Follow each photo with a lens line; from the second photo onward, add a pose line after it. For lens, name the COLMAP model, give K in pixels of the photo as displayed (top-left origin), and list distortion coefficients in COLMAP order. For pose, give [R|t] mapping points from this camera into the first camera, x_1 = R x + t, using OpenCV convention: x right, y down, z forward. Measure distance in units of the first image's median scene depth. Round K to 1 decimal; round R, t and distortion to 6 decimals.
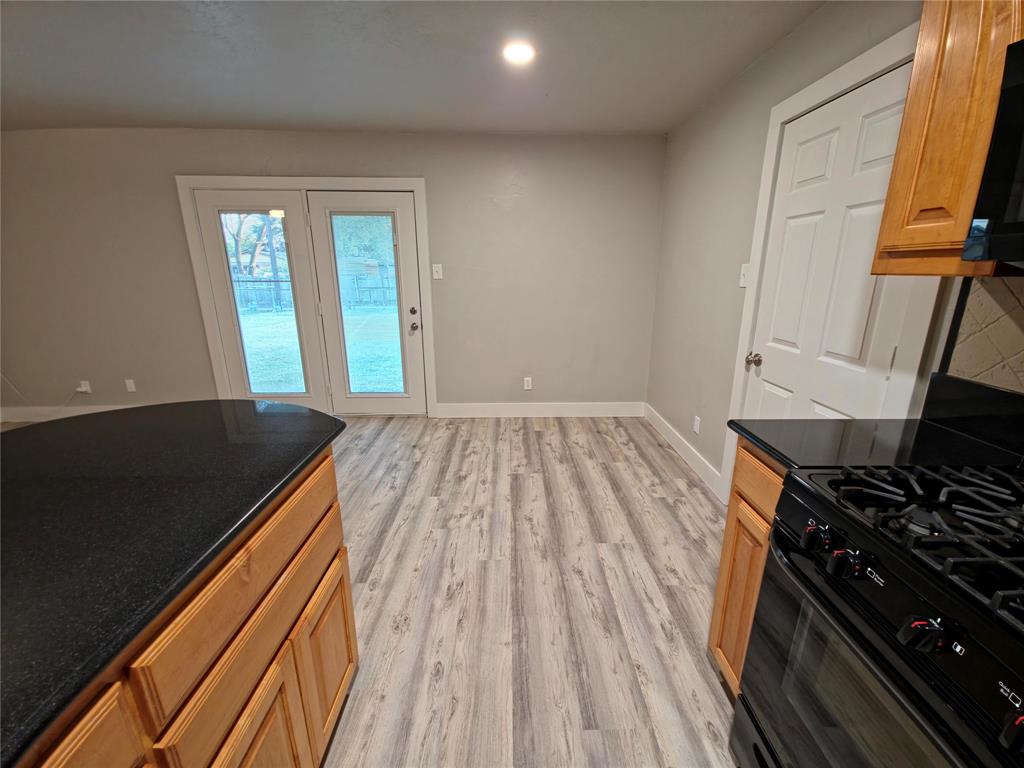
lens RADIAL K [[410.6, 0, 516.6], [0, 410.6, 379.5], [0, 0, 1]] dist [0.000637, -0.000012]
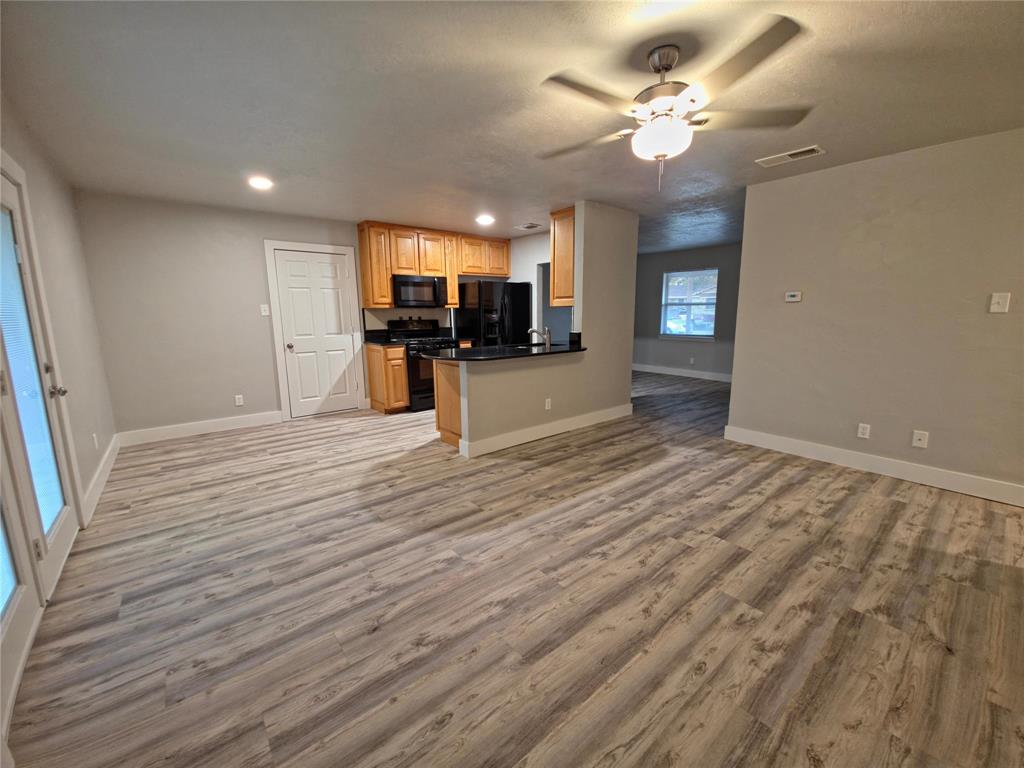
lens RADIAL K [[410.6, 0, 516.6], [0, 410.6, 379.5], [0, 0, 1]] dist [0.000637, -0.000012]
pose [[-0.623362, -0.116918, 0.773143, -1.698449], [0.217668, 0.923730, 0.315190, -0.273700], [-0.751026, 0.364765, -0.550369, 1.168631]]
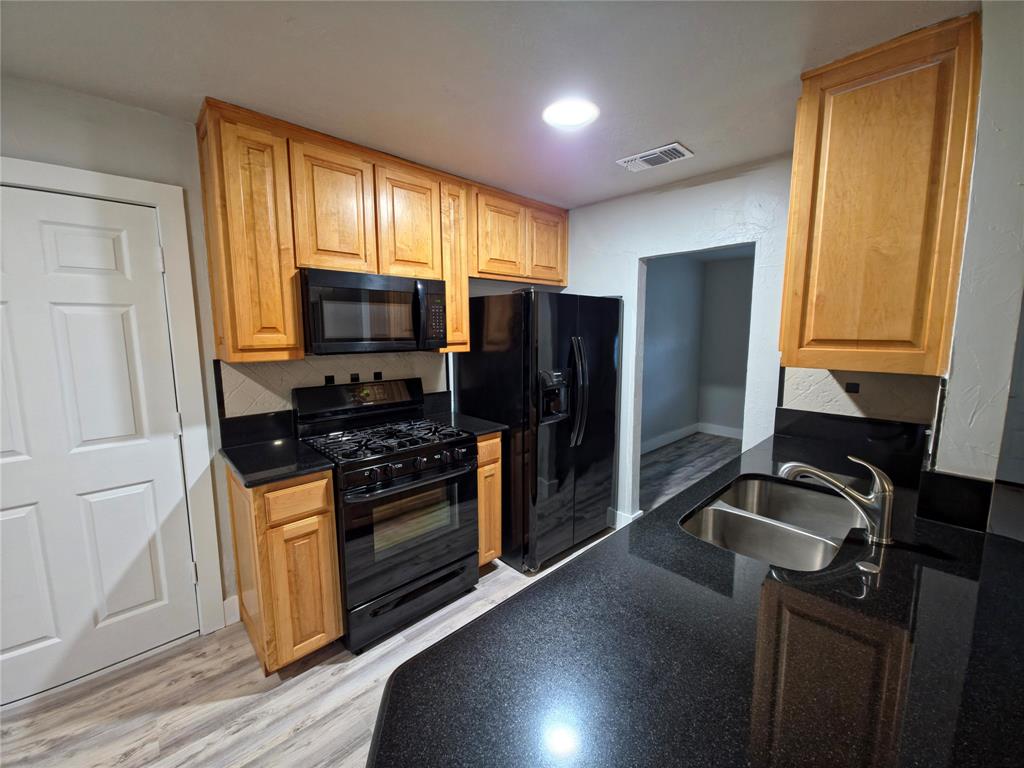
lens RADIAL K [[419.1, 0, 515.3], [0, 419.1, 378.2], [0, 0, 1]] dist [0.004912, -0.000062]
pose [[-0.674497, -0.080358, 0.733891, -0.462294], [0.197653, 0.938117, 0.284377, -0.197088], [-0.711328, 0.336867, -0.616874, 0.554265]]
